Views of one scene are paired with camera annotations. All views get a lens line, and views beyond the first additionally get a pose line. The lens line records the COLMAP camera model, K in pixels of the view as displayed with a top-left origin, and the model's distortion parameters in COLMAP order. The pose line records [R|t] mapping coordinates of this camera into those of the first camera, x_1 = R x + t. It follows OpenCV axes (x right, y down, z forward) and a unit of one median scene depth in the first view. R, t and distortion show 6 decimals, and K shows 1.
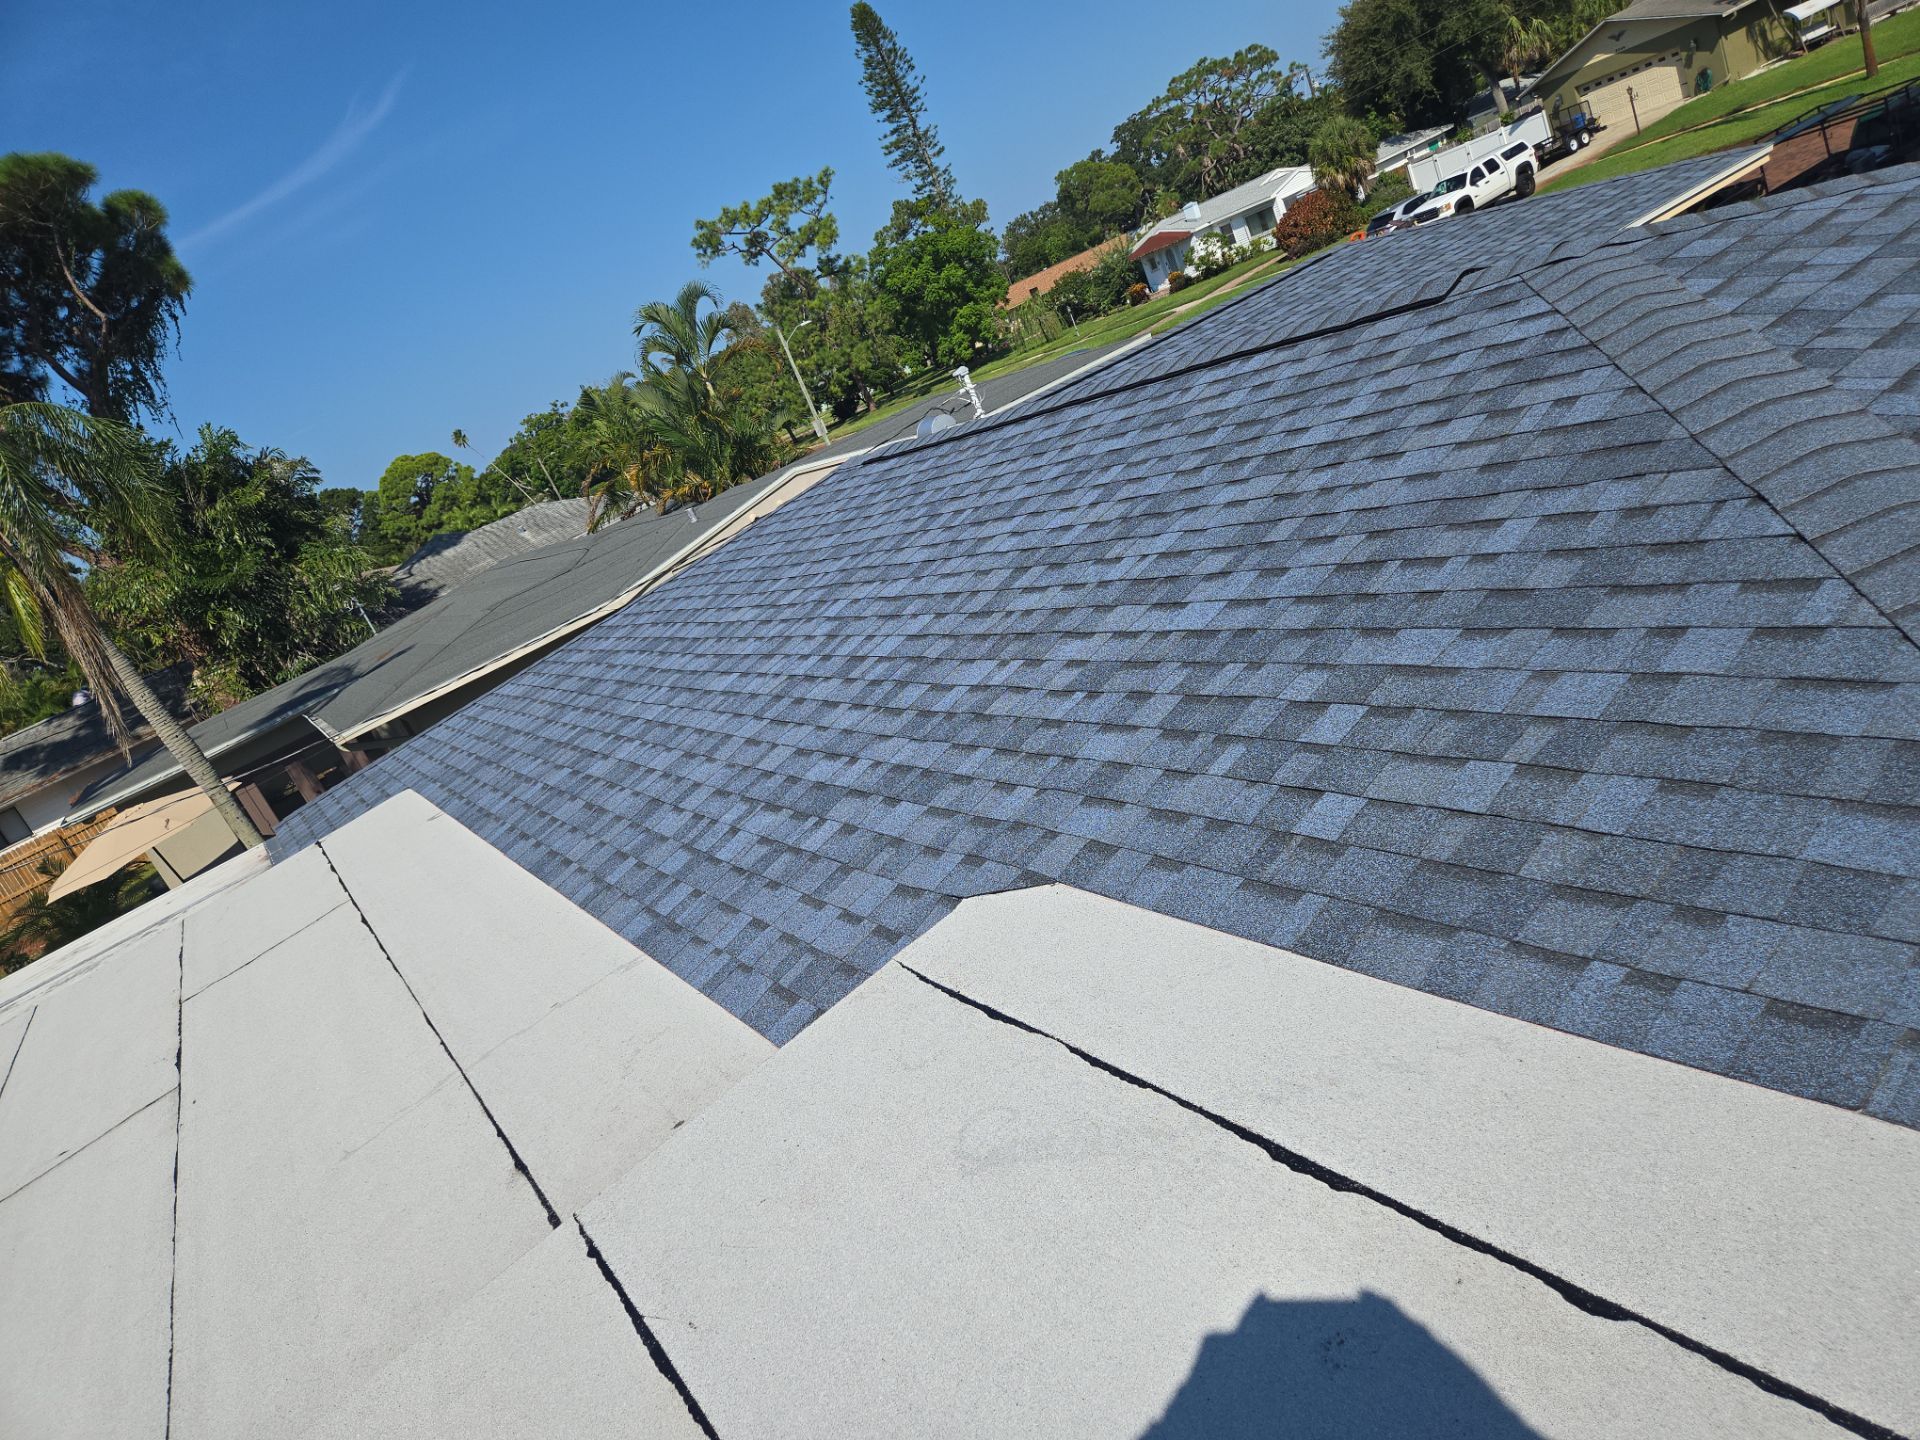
lens RADIAL K [[1279.9, 0, 948.9], [0, 1279.9, 734.5], [0, 0, 1]] dist [0.082819, -0.071584]
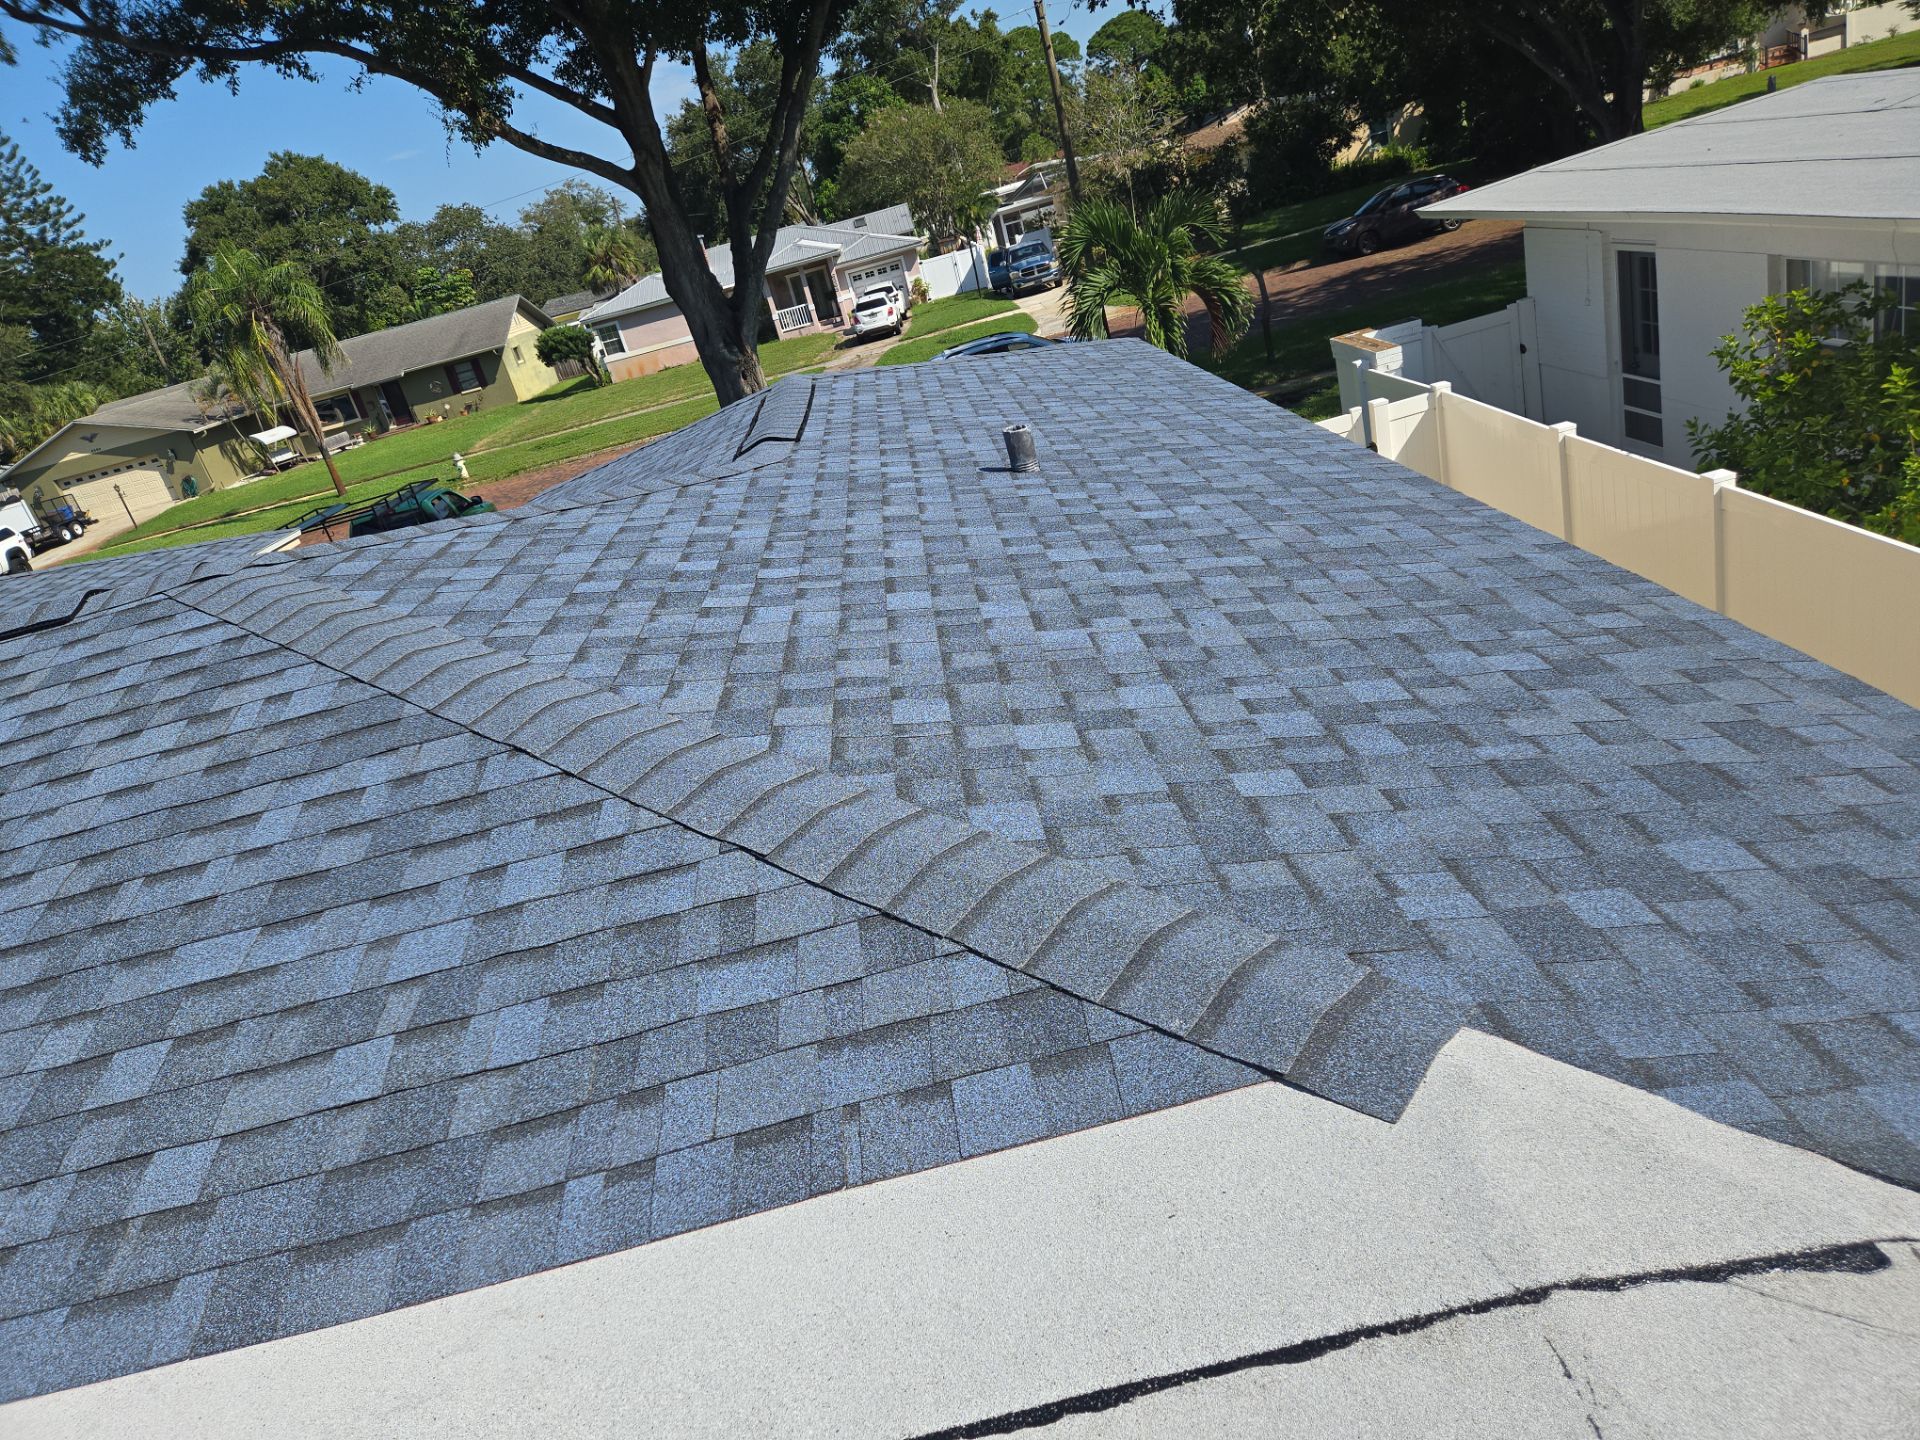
lens RADIAL K [[1279.9, 0, 971.4], [0, 1279.9, 723.6], [0, 0, 1]] dist [0.082819, -0.071584]
pose [[0.531322, -0.066504, 0.844556, -0.123321], [0.301680, 0.946416, -0.115266, 0.050266], [-0.791636, 0.316028, 0.522914, 0.144943]]
